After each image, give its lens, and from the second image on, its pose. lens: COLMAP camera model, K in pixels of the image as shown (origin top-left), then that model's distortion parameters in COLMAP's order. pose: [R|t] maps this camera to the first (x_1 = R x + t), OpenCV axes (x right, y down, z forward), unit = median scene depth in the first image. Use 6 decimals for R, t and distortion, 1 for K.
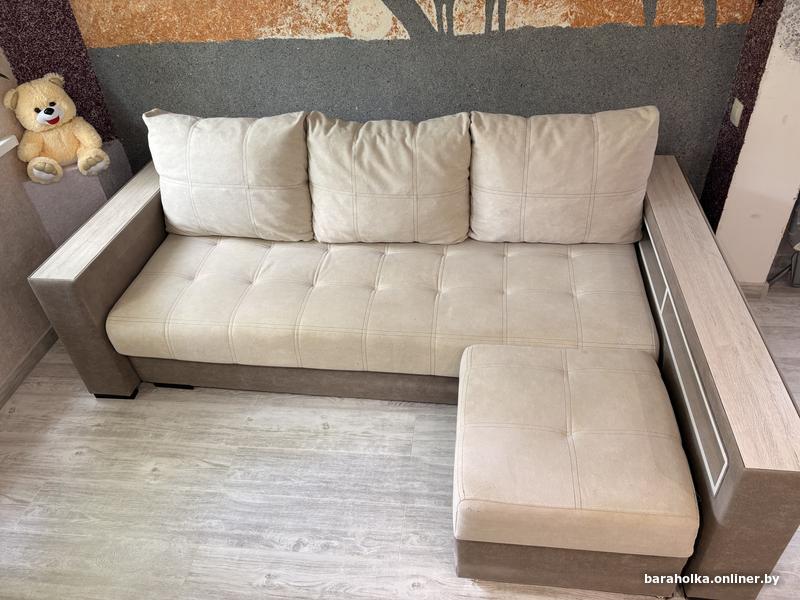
lens RADIAL K [[601.9, 0, 400.0], [0, 601.9, 300.0], [0, 0, 1]] dist [-0.000828, -0.001565]
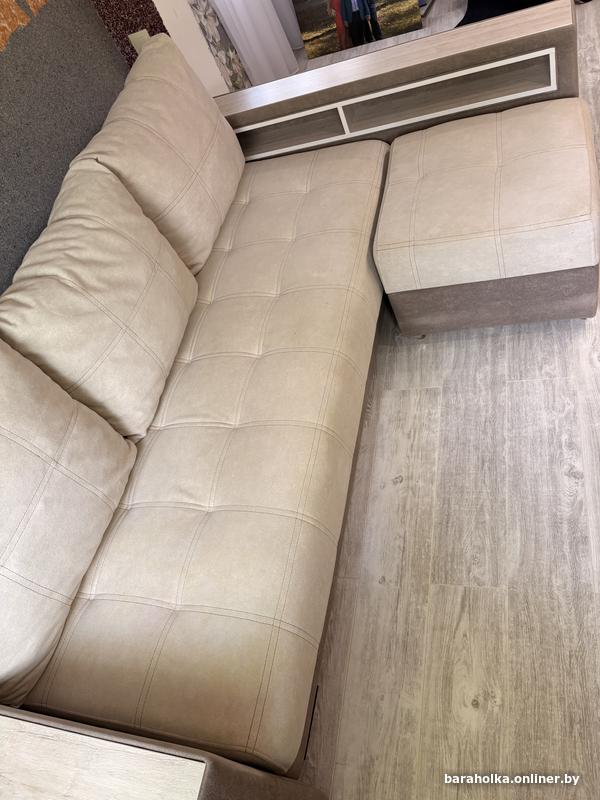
lens RADIAL K [[601.9, 0, 304.3], [0, 601.9, 404.1], [0, 0, 1]] dist [-0.000828, -0.001565]
pose [[0.092117, -0.777191, 0.622485, -0.586427], [0.850901, 0.386135, 0.356183, -0.228599], [-0.517186, 0.496863, 0.696883, 0.498914]]
